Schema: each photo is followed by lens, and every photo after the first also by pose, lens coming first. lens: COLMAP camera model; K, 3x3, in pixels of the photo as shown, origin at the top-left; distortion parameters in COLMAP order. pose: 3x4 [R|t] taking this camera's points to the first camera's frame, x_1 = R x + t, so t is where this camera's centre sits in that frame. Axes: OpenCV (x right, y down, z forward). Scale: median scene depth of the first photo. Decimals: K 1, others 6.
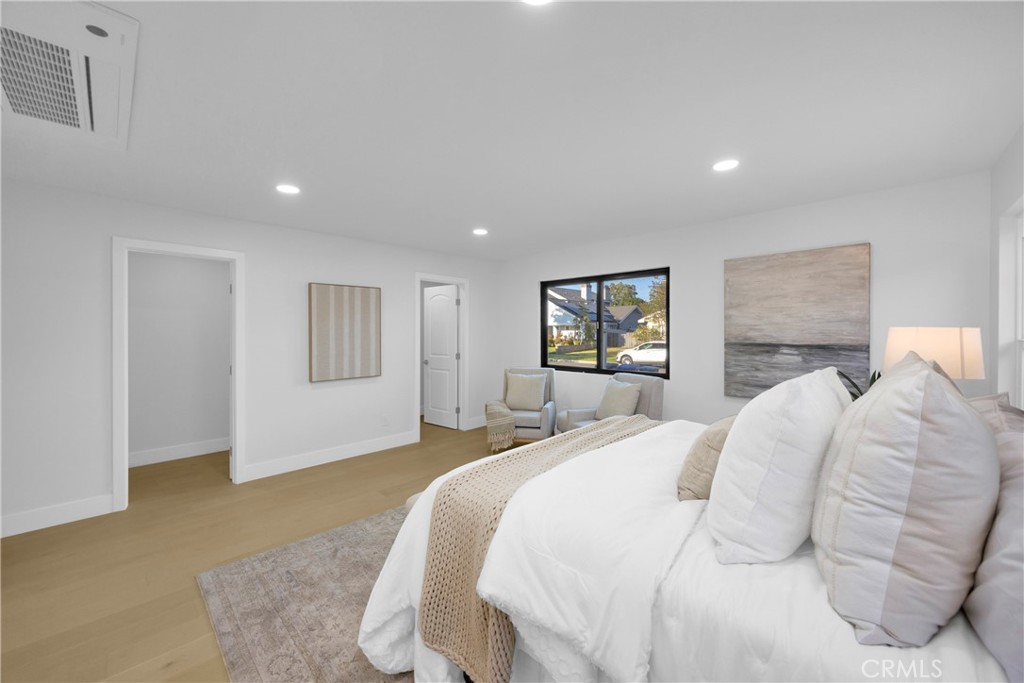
lens RADIAL K [[394.8, 0, 510.7], [0, 394.8, 336.5], [0, 0, 1]] dist [0.001959, 0.000115]
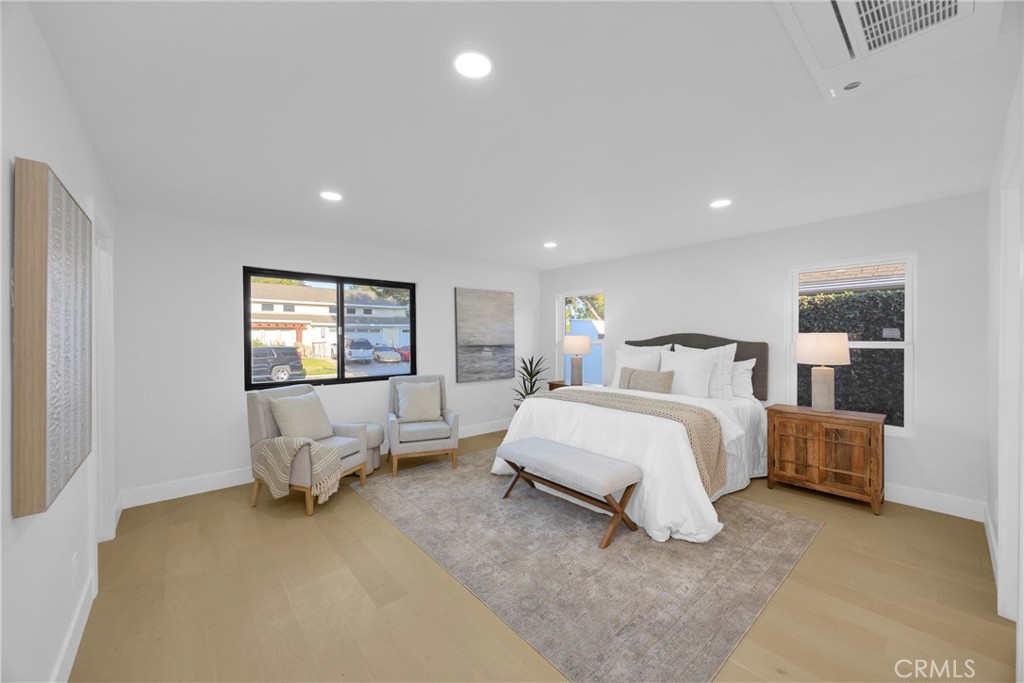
lens RADIAL K [[394.8, 0, 506.3], [0, 394.8, 338.2], [0, 0, 1]] dist [0.001959, 0.000115]
pose [[0.084025, -0.009496, 0.996418, -0.927585], [0.011585, 0.999896, 0.008552, -0.022679], [-0.996396, 0.010825, 0.084126, 0.758752]]
